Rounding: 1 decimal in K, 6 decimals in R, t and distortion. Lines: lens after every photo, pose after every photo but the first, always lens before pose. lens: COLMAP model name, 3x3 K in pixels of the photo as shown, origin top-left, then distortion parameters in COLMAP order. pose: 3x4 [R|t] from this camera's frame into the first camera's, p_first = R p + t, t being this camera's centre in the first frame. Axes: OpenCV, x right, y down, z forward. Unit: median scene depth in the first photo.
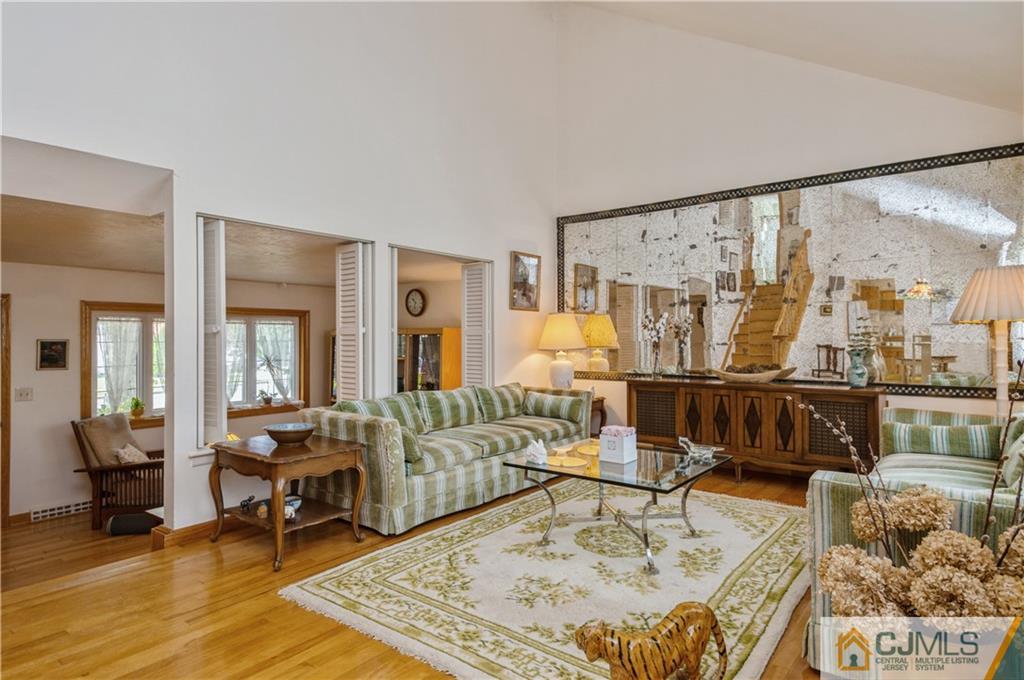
lens RADIAL K [[557.8, 0, 511.8], [0, 557.8, 340.0], [0, 0, 1]] dist [0.018749, -0.001748]
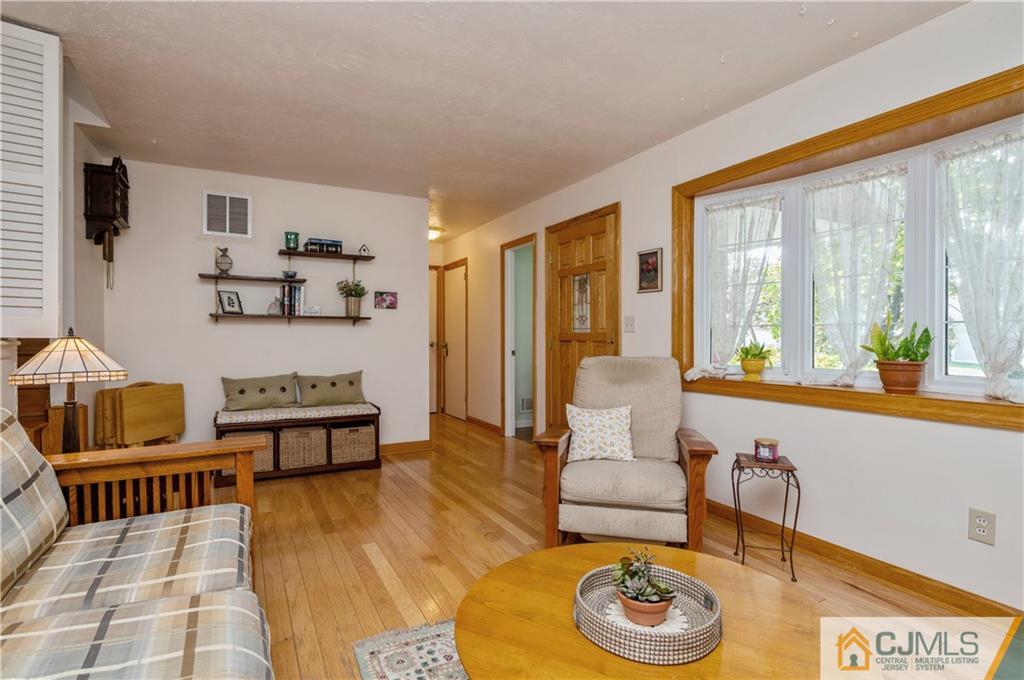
lens RADIAL K [[515.4, 0, 501.3], [0, 515.4, 341.2], [0, 0, 1]] dist [0.010328, -0.004439]
pose [[-0.411747, 0.009845, -0.911245, -0.208693], [0.000554, 0.999944, 0.010552, 0.181314], [0.911298, 0.003840, -0.411730, 1.825569]]
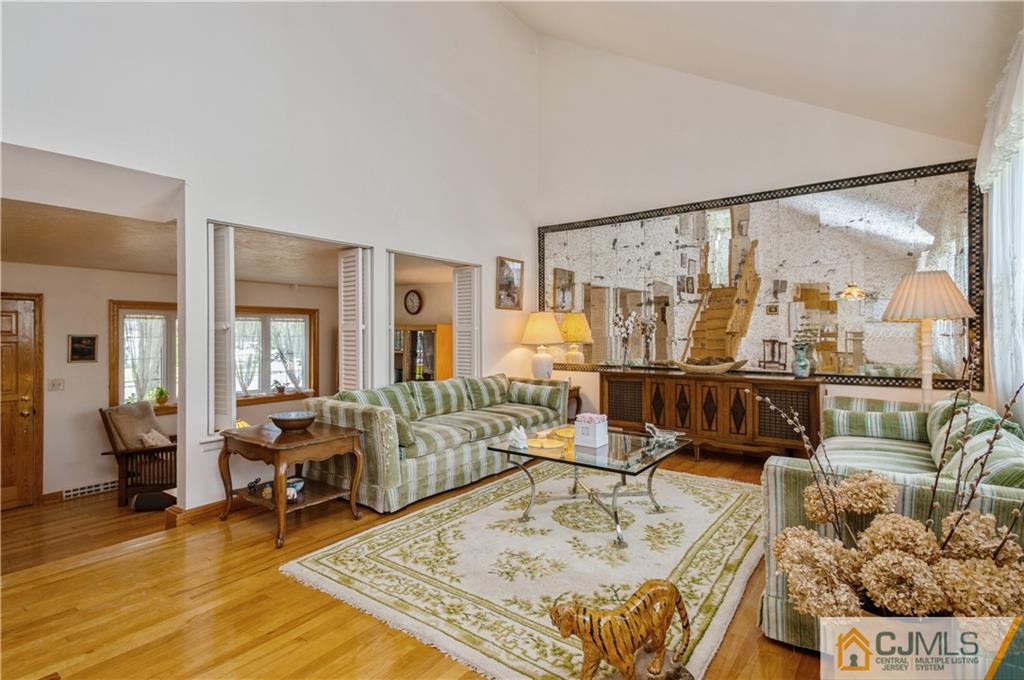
lens RADIAL K [[484.4, 0, 512.6], [0, 484.4, 336.2], [0, 0, 1]] dist [0.013528, -0.001744]
pose [[0.999695, 0.000528, 0.024673, 0.008482], [-0.000577, 0.999998, 0.001967, -0.001524], [-0.024671, -0.001980, 0.999694, 0.033841]]
